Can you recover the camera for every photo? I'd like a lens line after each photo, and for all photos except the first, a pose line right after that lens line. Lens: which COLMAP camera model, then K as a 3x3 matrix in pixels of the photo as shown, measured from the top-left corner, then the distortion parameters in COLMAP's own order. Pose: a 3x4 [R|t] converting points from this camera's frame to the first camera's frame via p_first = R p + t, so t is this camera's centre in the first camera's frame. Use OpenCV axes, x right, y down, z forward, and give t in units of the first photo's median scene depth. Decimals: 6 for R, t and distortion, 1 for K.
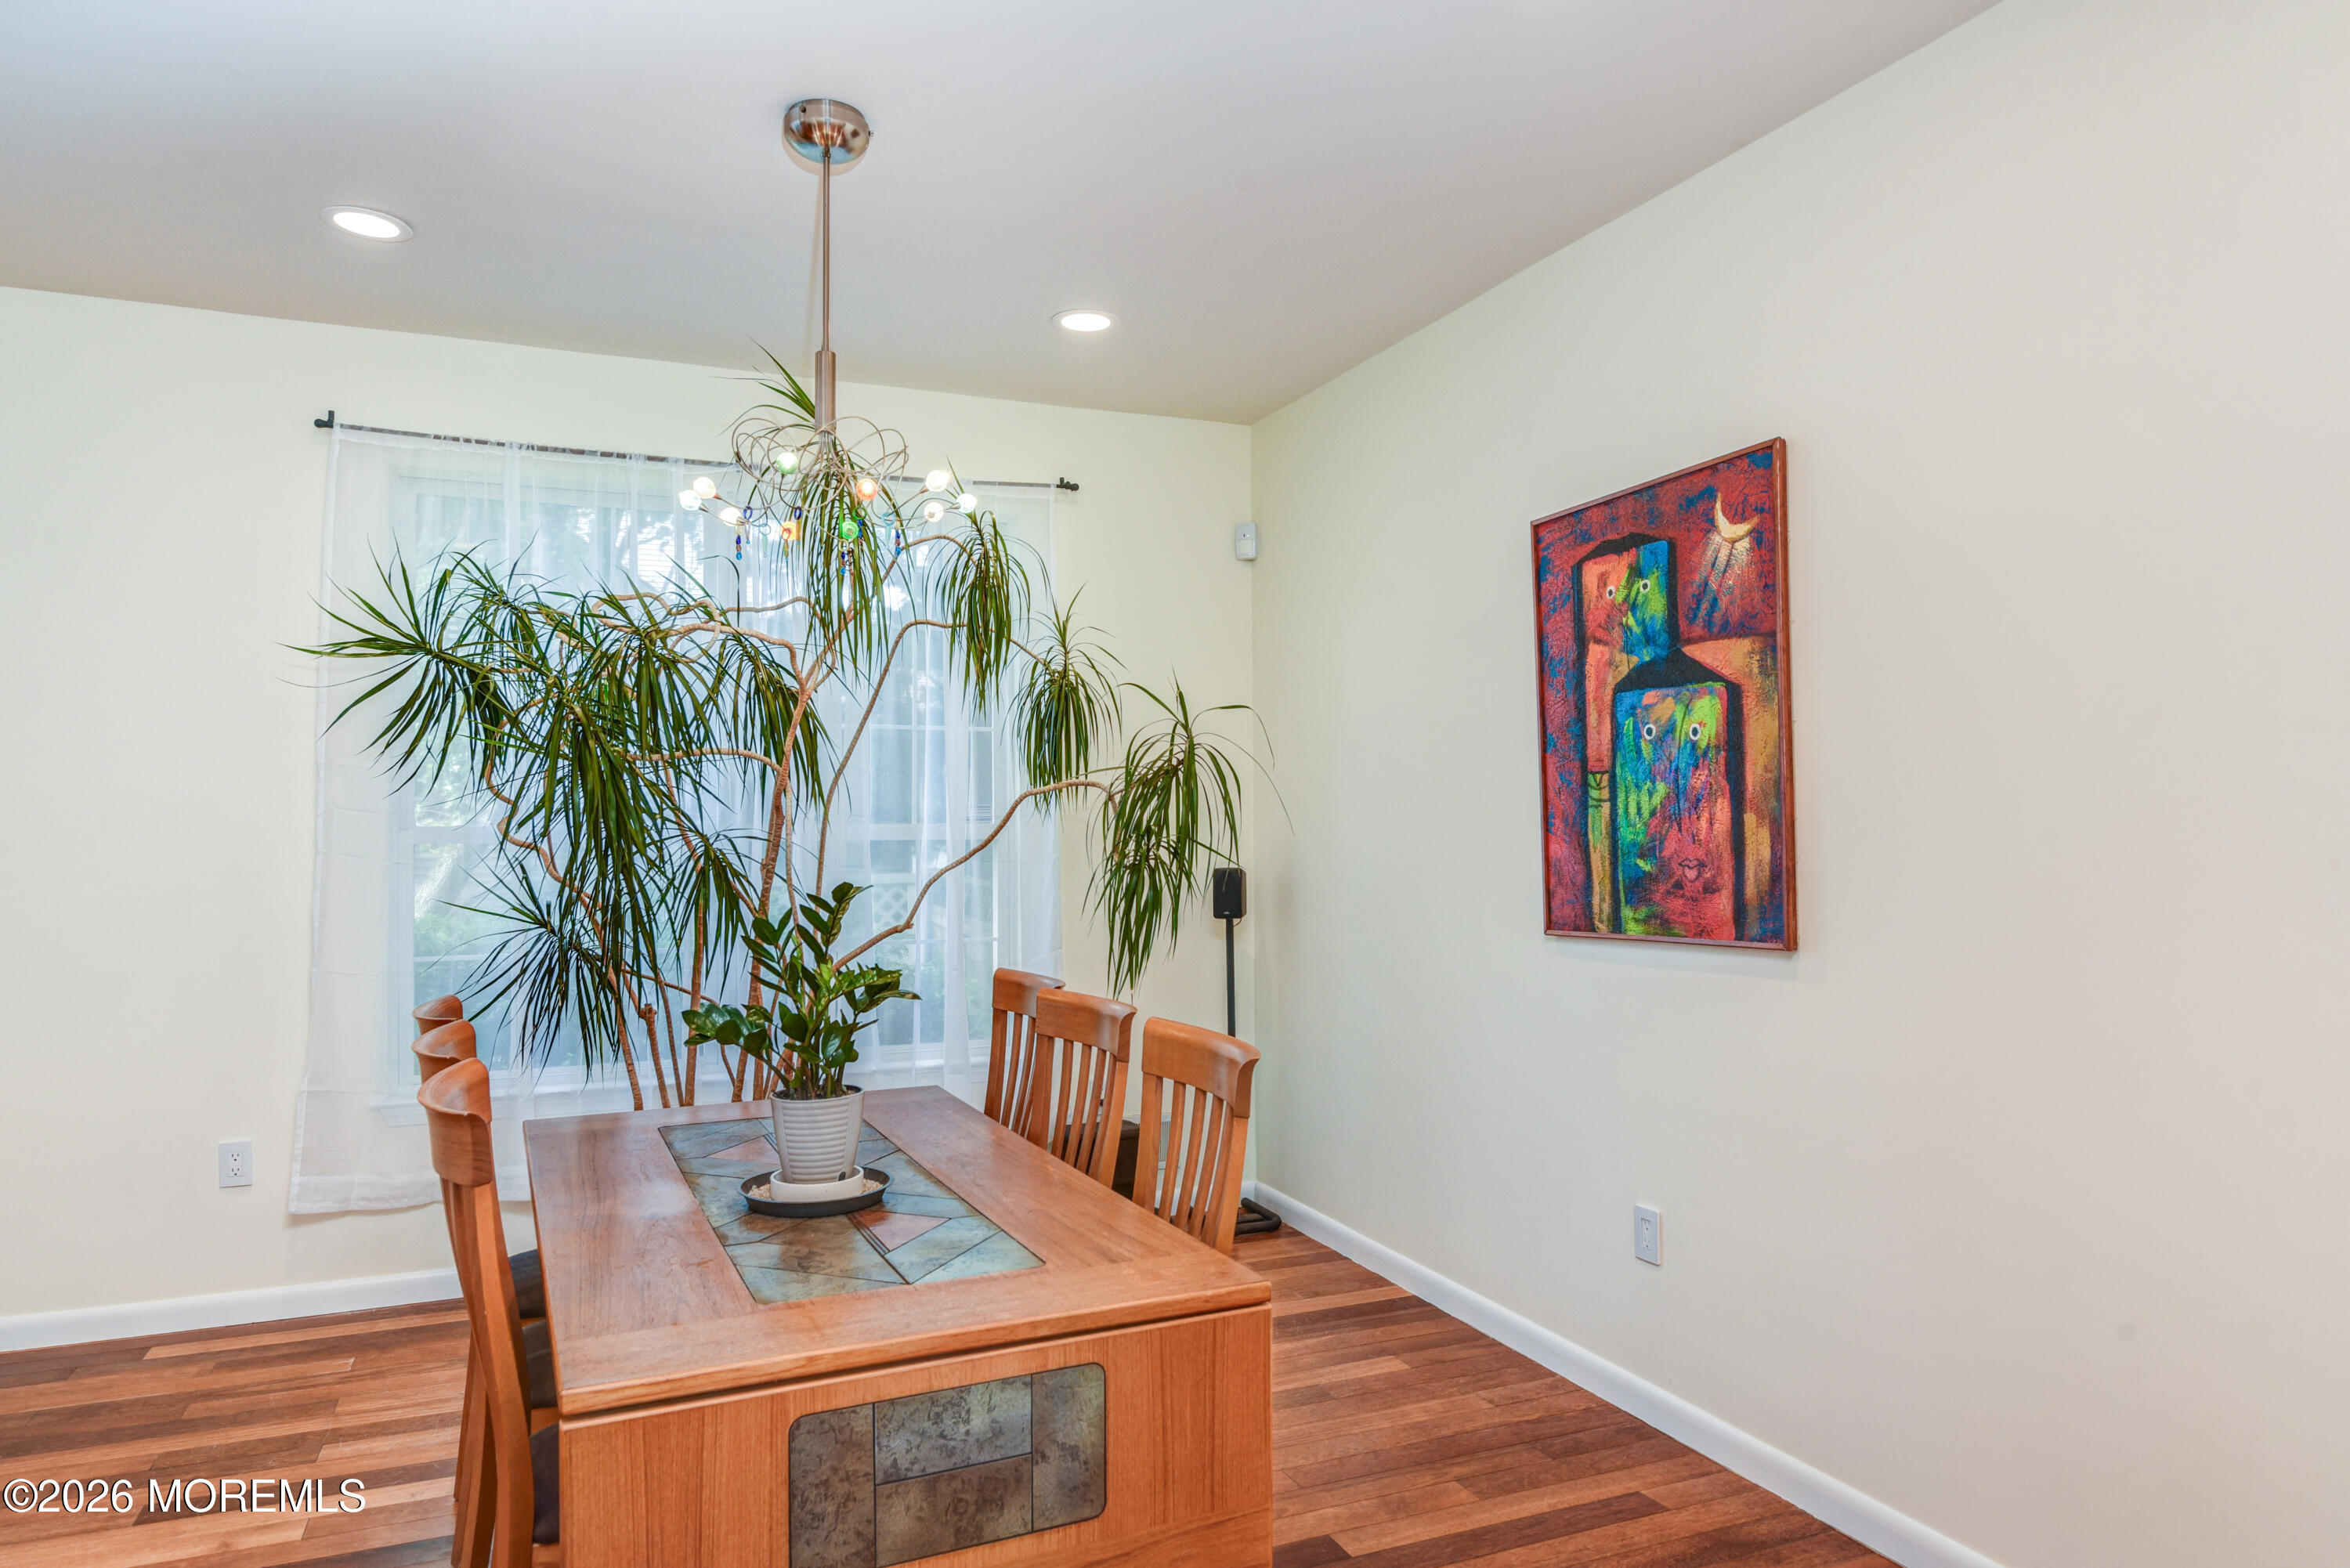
lens RADIAL K [[1425.5, 0, 1117.8], [0, 1425.5, 821.0], [0, 0, 1]] dist [-0.006401, -0.002853]
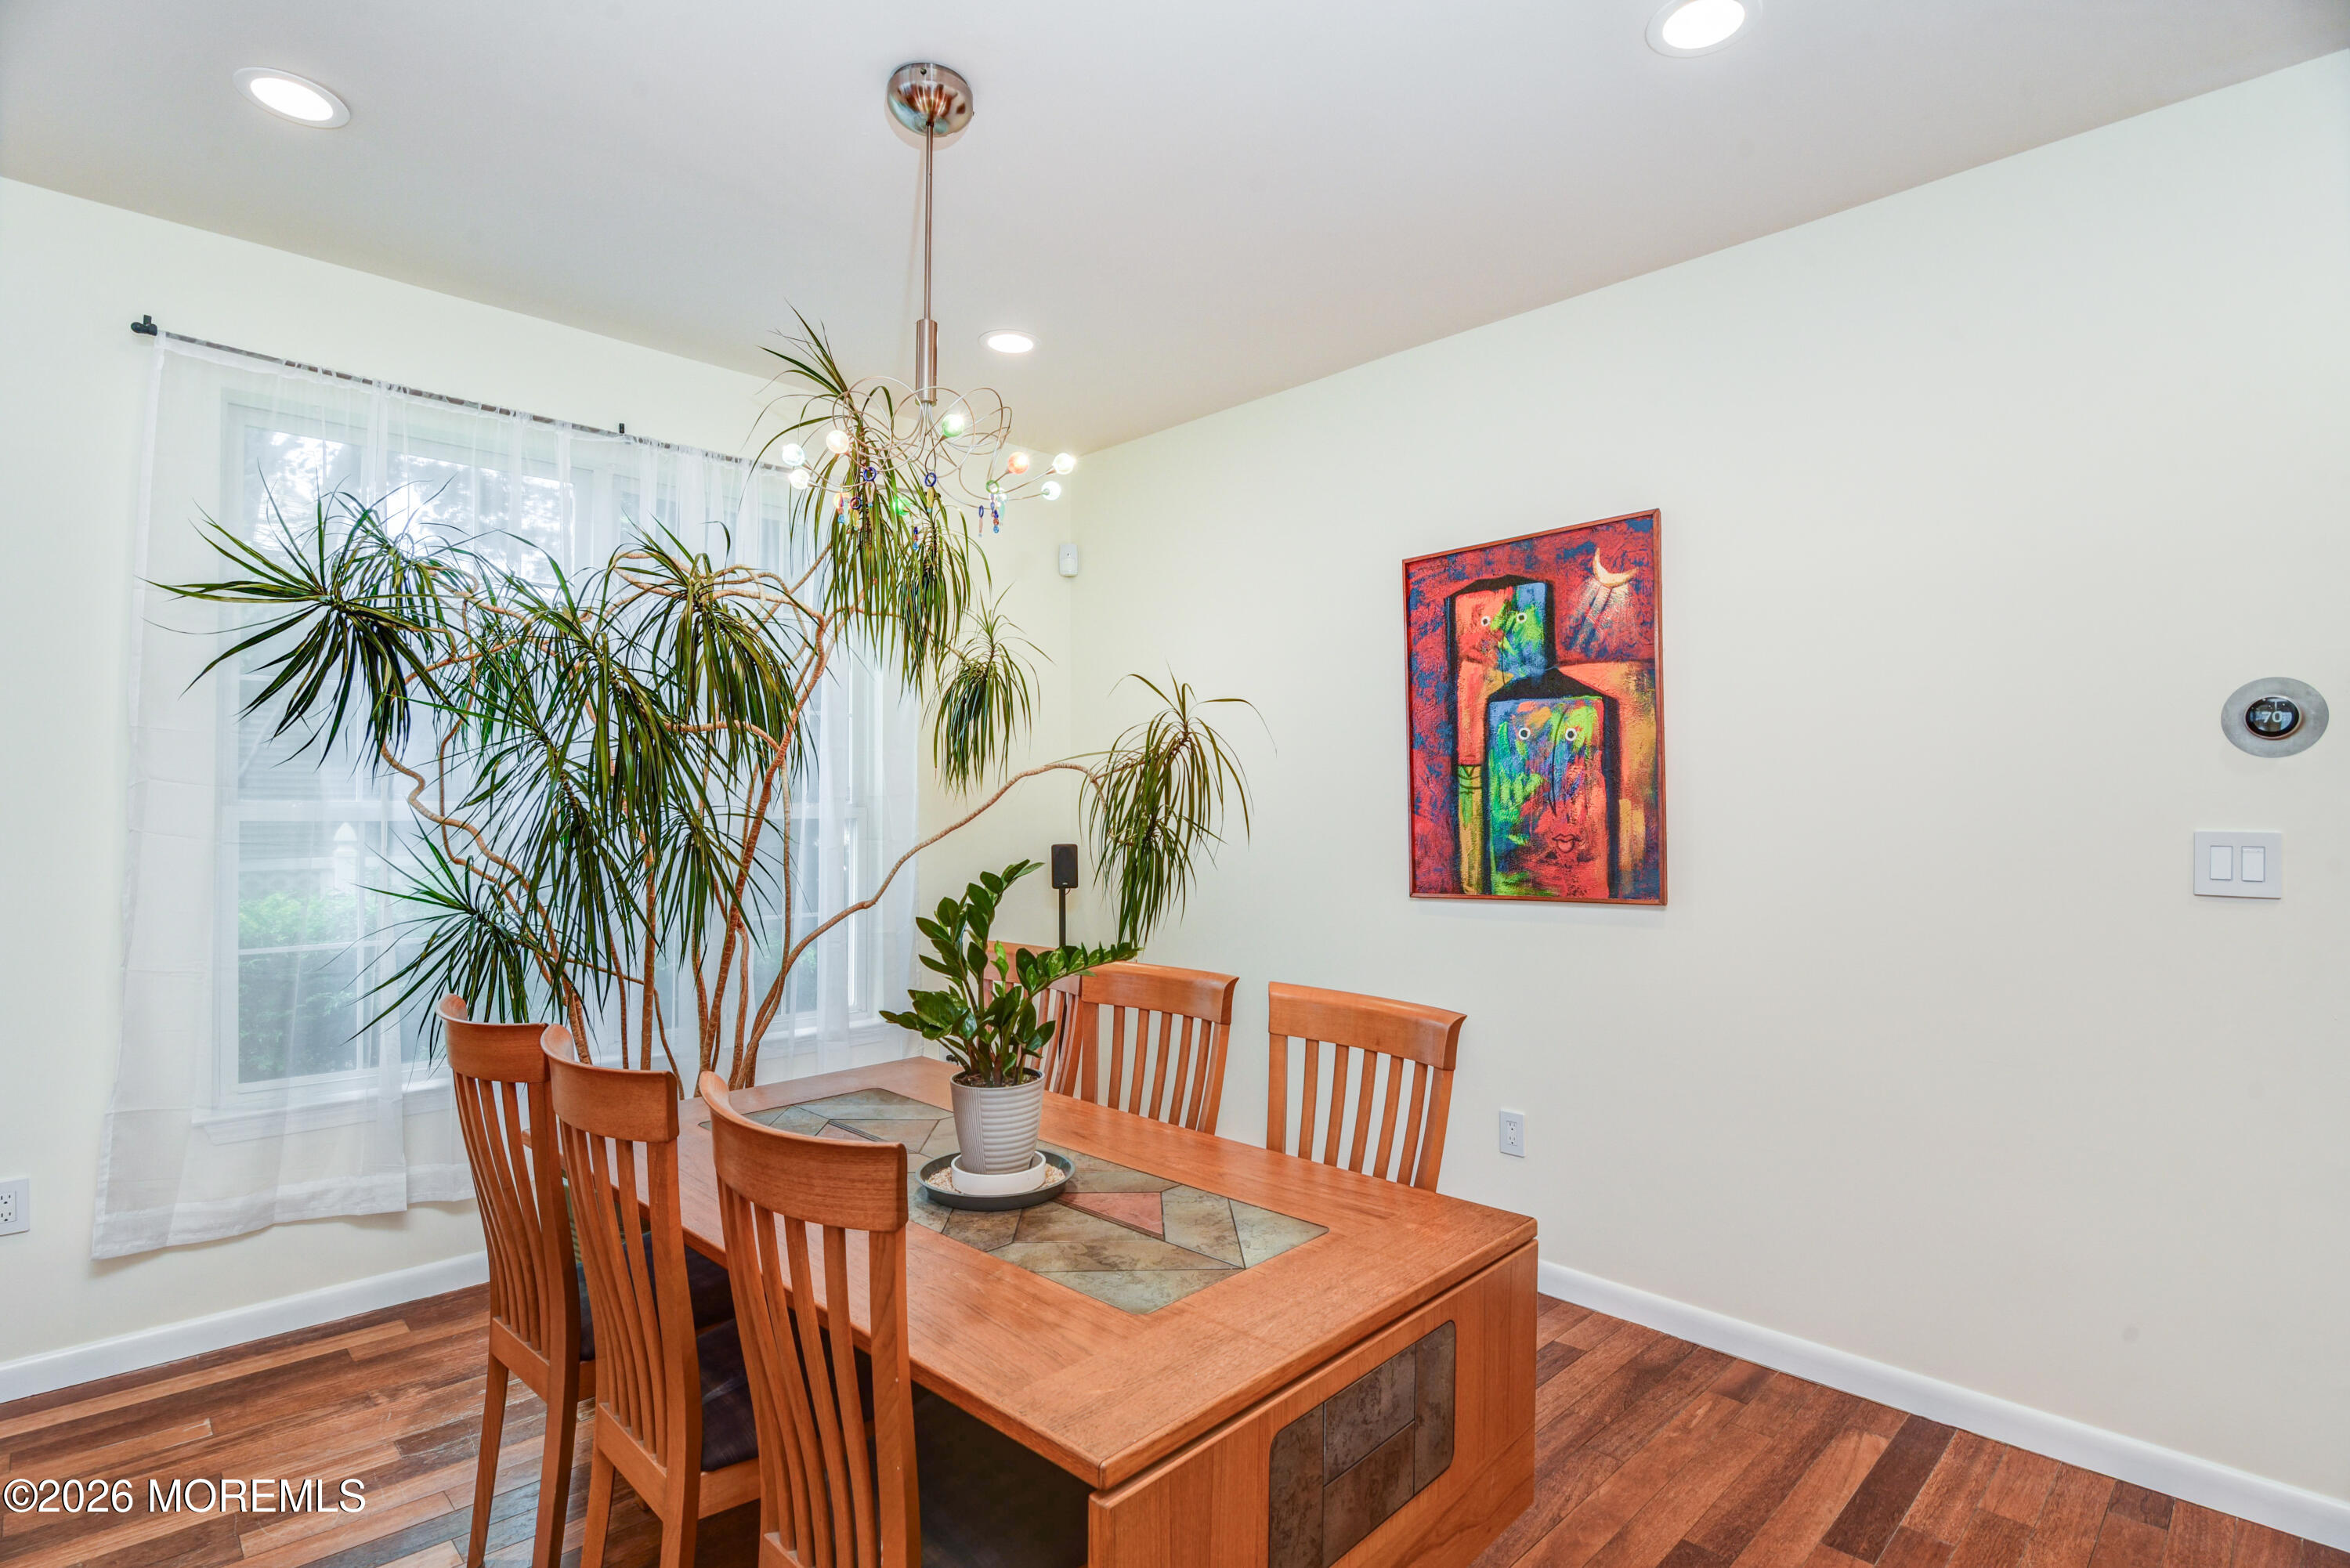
lens RADIAL K [[1158.8, 0, 1164.0], [0, 1158.8, 805.2], [0, 0, 1]] dist [-0.021298, 0.000328]
pose [[0.927670, 0.007572, 0.373325, -0.301245], [-0.007134, 0.999971, -0.002554, 0.005291], [-0.373334, -0.000294, 0.927697, 0.171838]]
